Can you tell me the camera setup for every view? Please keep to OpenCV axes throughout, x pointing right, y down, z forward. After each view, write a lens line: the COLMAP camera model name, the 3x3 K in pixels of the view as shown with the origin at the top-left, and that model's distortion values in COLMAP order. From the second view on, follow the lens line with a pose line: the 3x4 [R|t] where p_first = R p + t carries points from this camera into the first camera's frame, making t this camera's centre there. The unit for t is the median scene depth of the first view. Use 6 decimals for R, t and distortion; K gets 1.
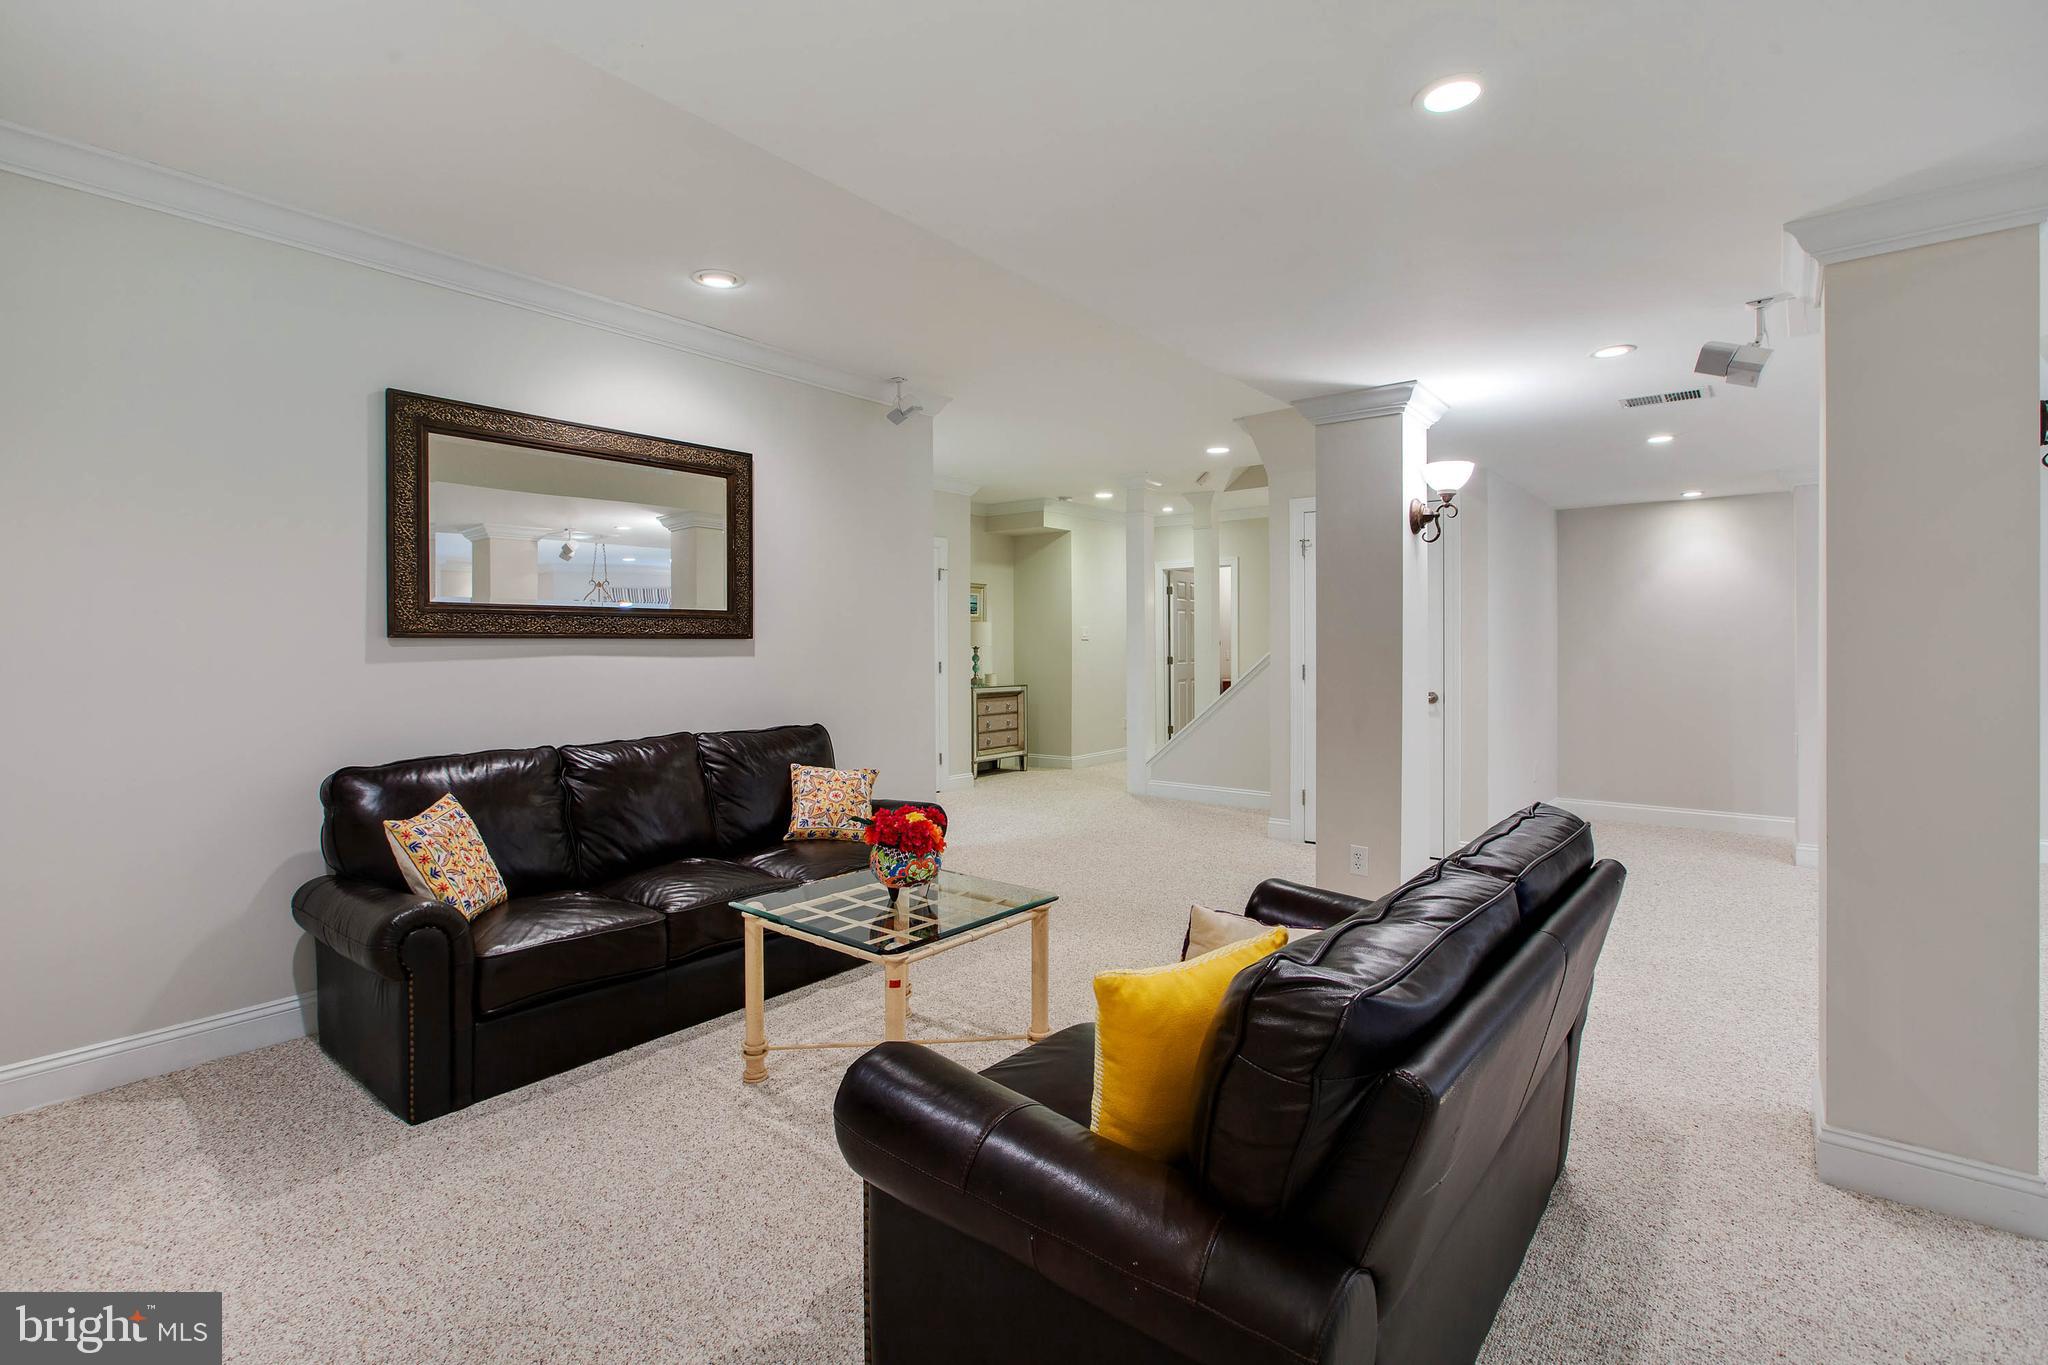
lens RADIAL K [[915.3, 0, 1034.8], [0, 915.3, 656.2], [0, 0, 1]] dist [-0.065069, 0.024145]
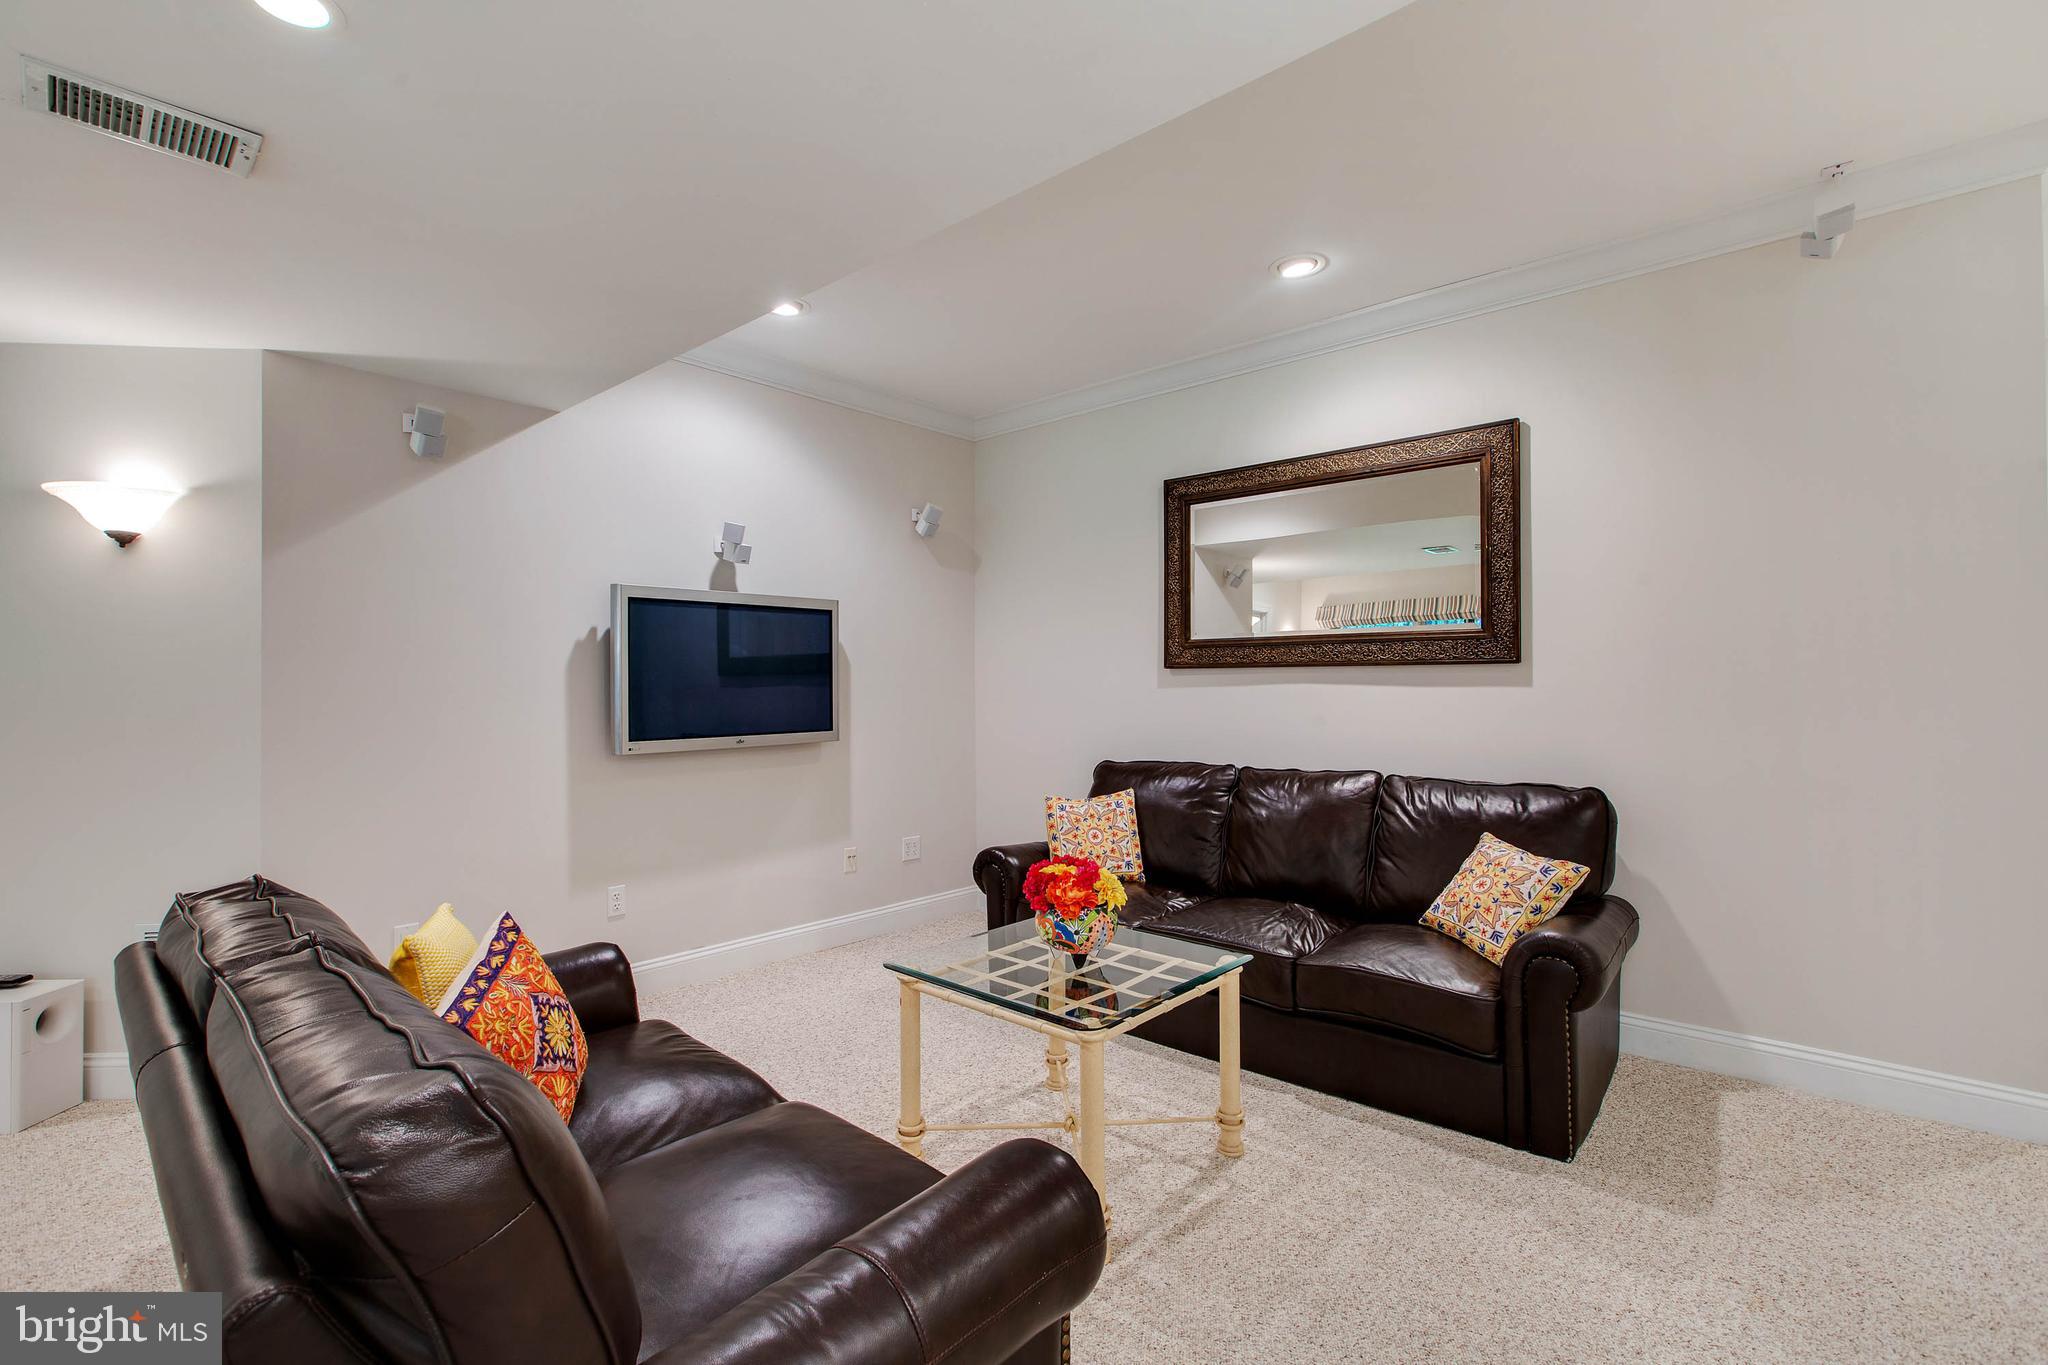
lens RADIAL K [[912.3, 0, 1024.0], [0, 912.3, 682.5], [0, 0, 1]] dist [0.002756, 0.000334]
pose [[-0.053869, 0.006997, -0.998524, 0.580268], [-0.005458, 0.999958, 0.007301, -0.008159], [0.998533, 0.005843, -0.053828, 0.779805]]
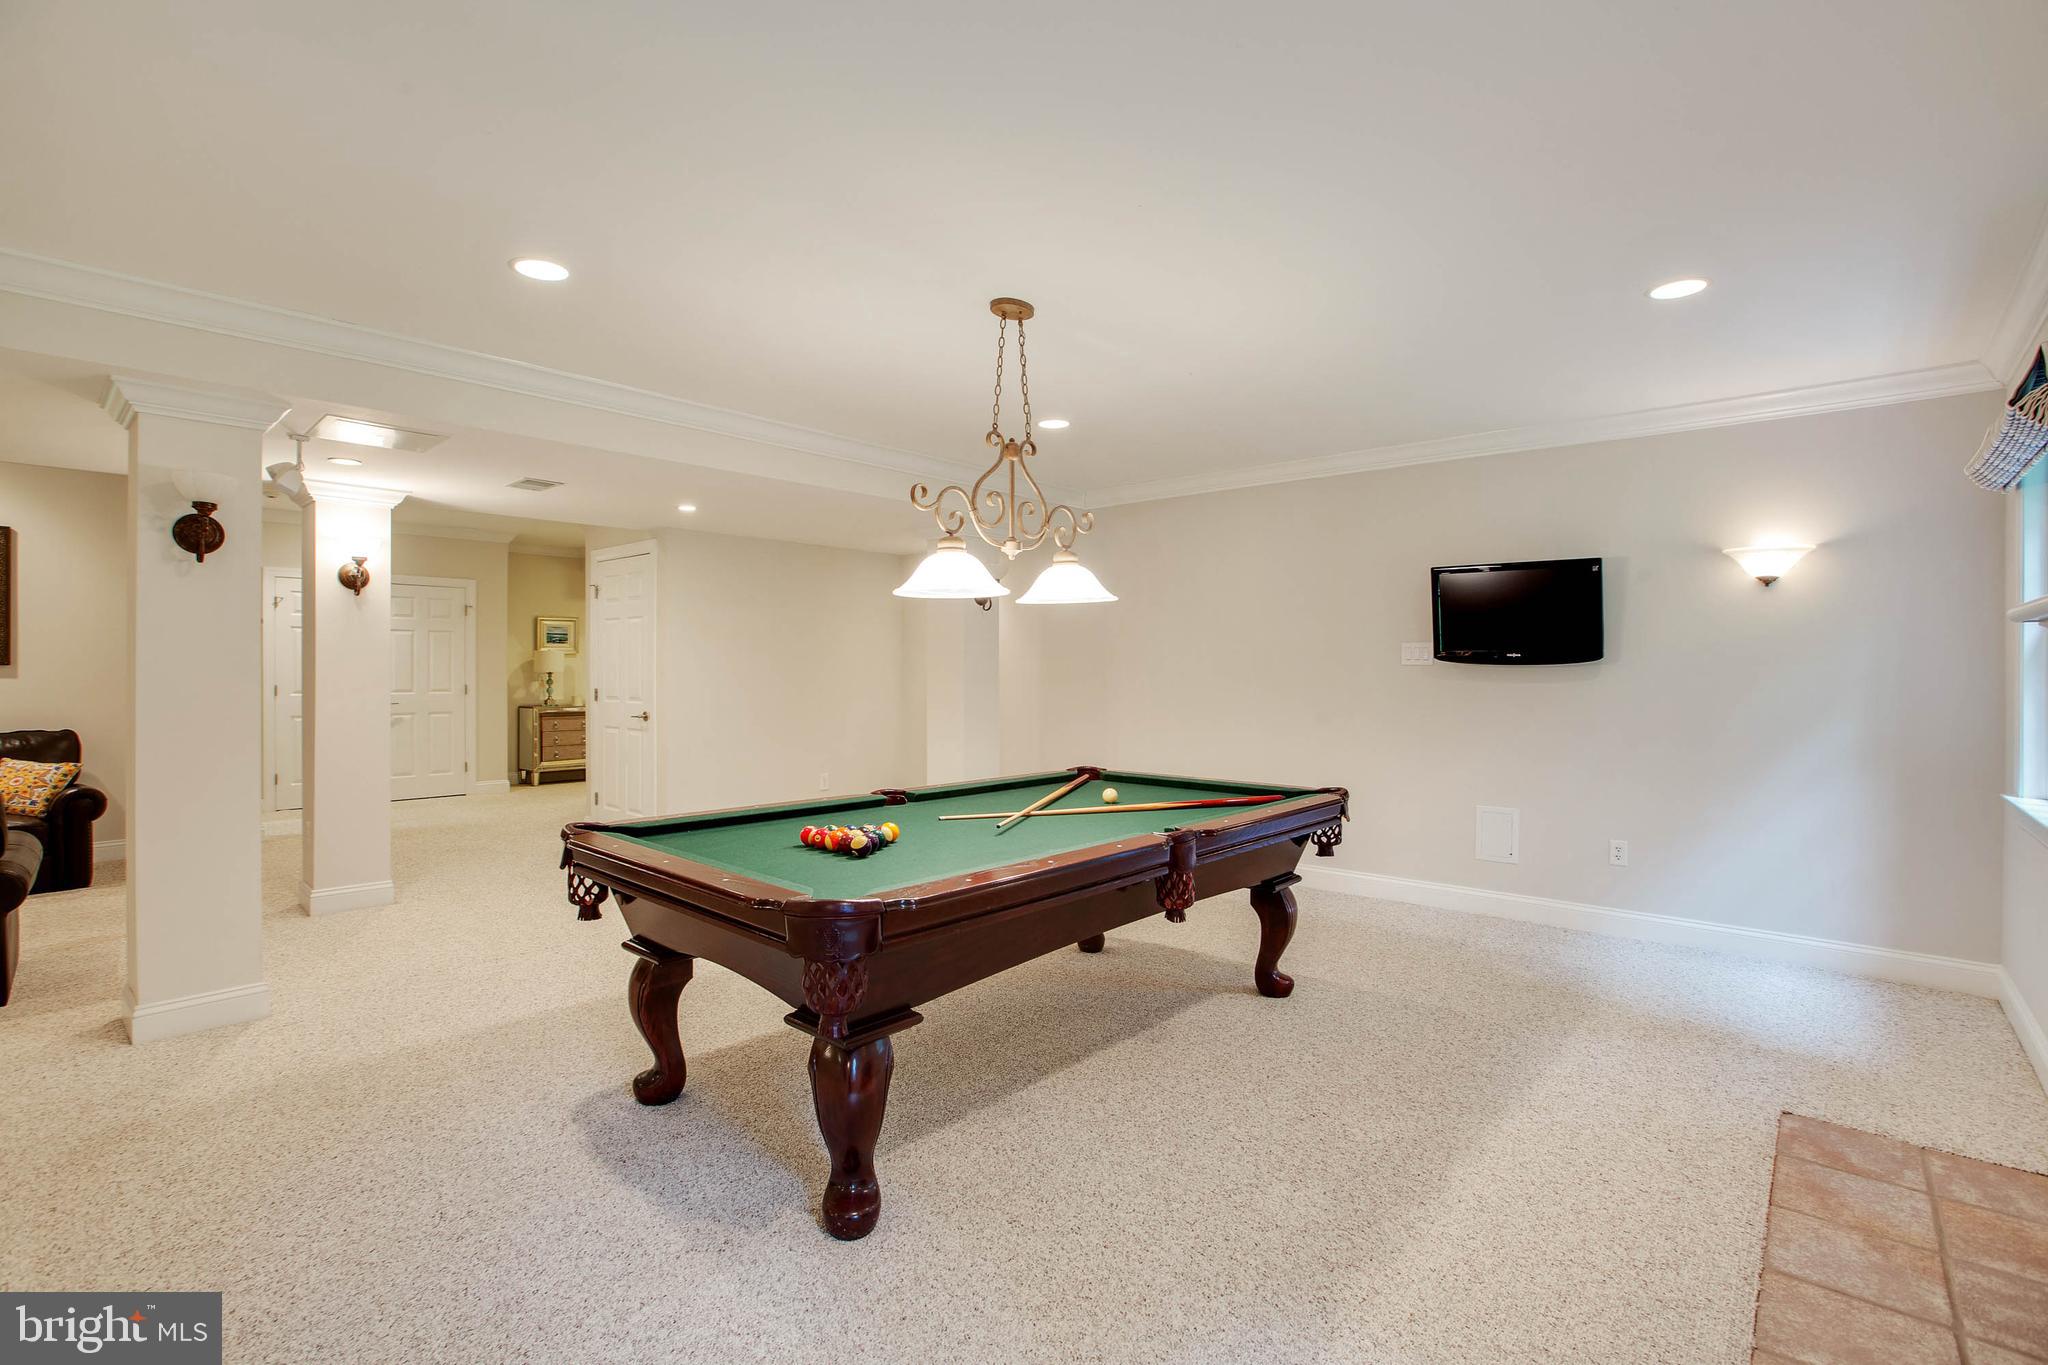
lens RADIAL K [[912.3, 0, 1024.0], [0, 912.3, 682.5], [0, 0, 1]] dist [0.002756, 0.000334]
pose [[0.998810, 0.007917, -0.048128, 1.571796], [-0.007837, 0.999968, 0.001851, -0.011245], [0.048141, -0.001472, 0.998839, -0.365965]]
